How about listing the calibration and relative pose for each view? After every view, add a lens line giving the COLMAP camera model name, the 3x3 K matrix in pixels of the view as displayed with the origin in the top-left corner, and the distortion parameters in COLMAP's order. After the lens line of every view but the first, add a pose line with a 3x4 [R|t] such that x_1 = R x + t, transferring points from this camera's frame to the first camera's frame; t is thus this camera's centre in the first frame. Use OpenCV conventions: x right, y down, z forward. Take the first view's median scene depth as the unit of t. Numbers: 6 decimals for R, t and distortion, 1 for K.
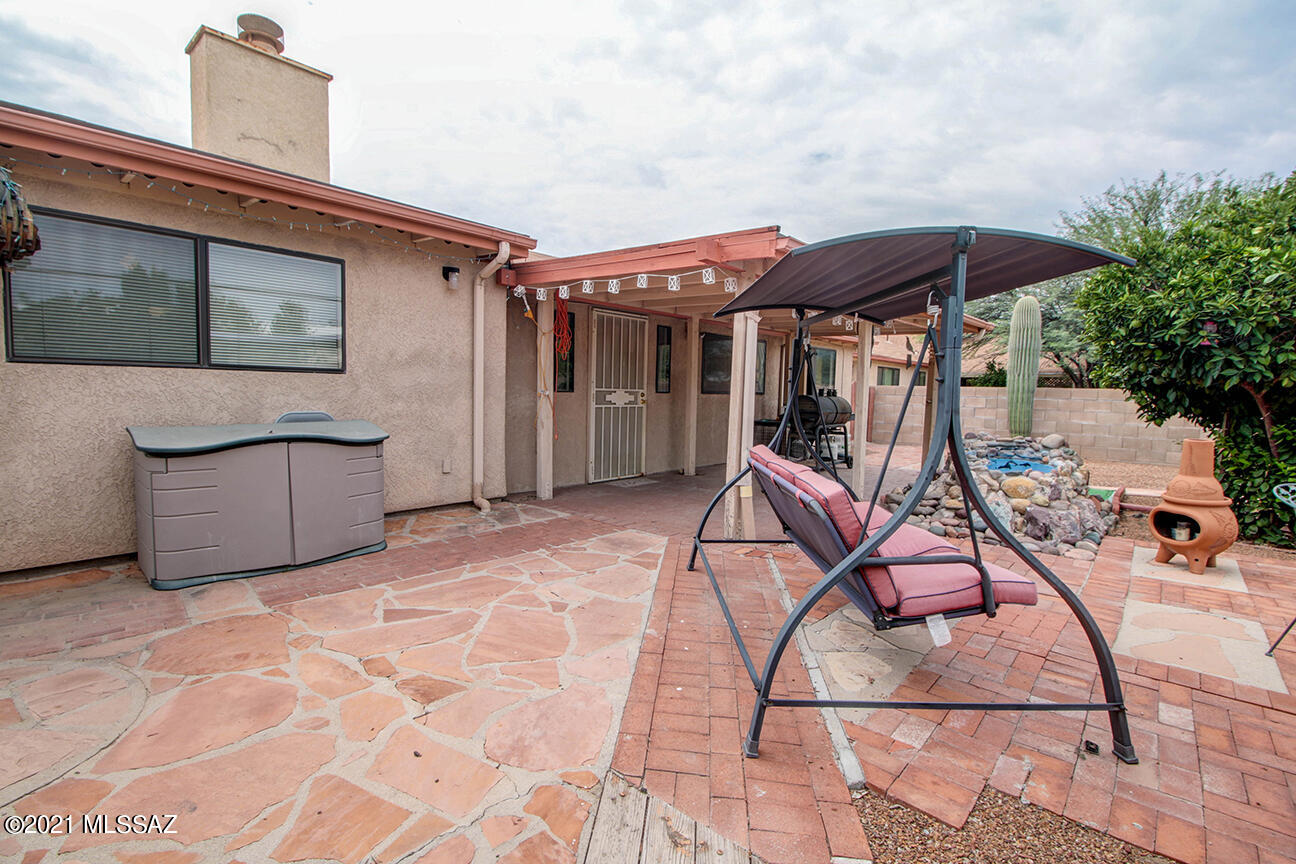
lens RADIAL K [[594.1, 0, 648.5], [0, 594.1, 427.7], [0, 0, 1]] dist [0.028339, -0.014843]
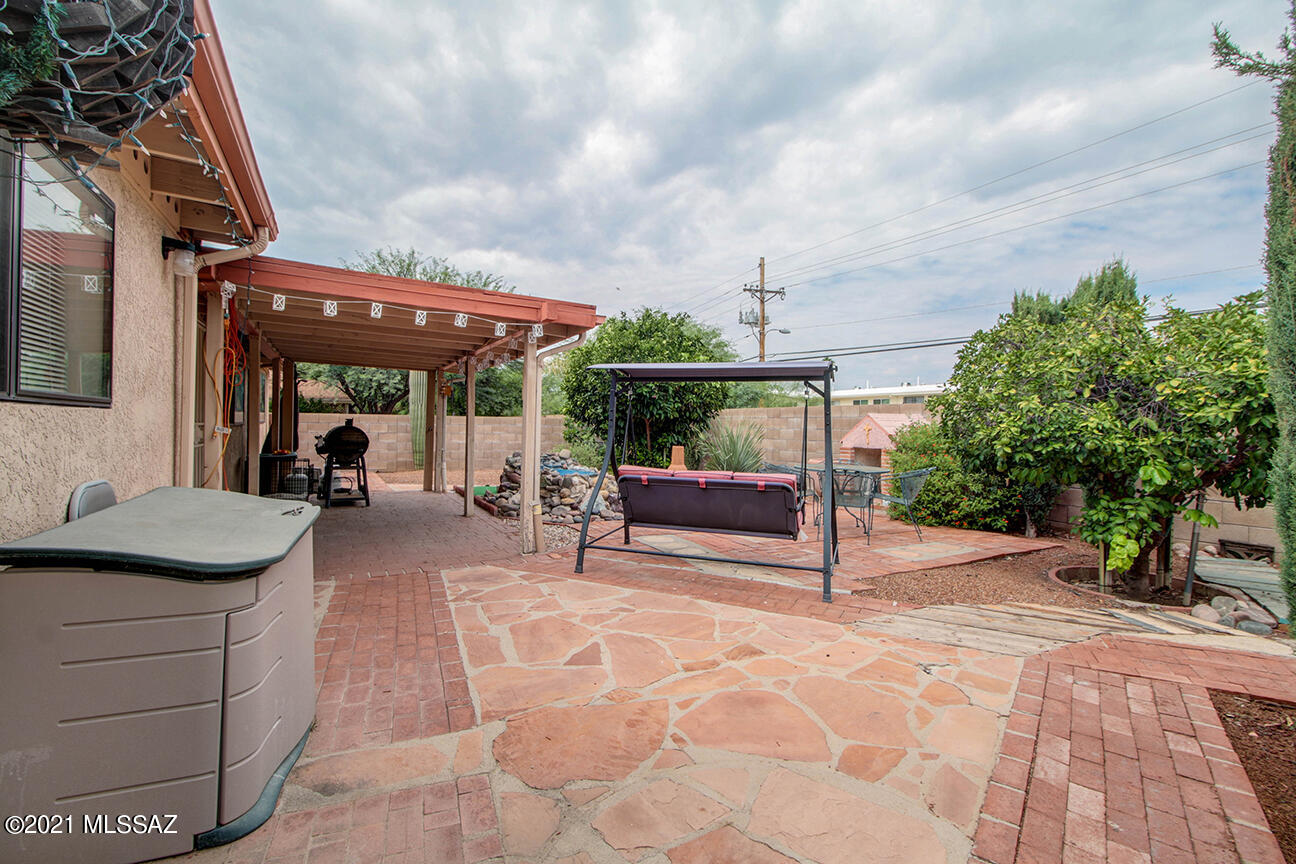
lens RADIAL K [[594.1, 0, 648.5], [0, 594.1, 427.7], [0, 0, 1]] dist [0.028339, -0.014843]
pose [[0.355515, -0.021486, 0.934424, -1.283215], [0.055985, 0.998430, 0.001657, -0.069132], [-0.932992, 0.051724, 0.356160, 0.518557]]
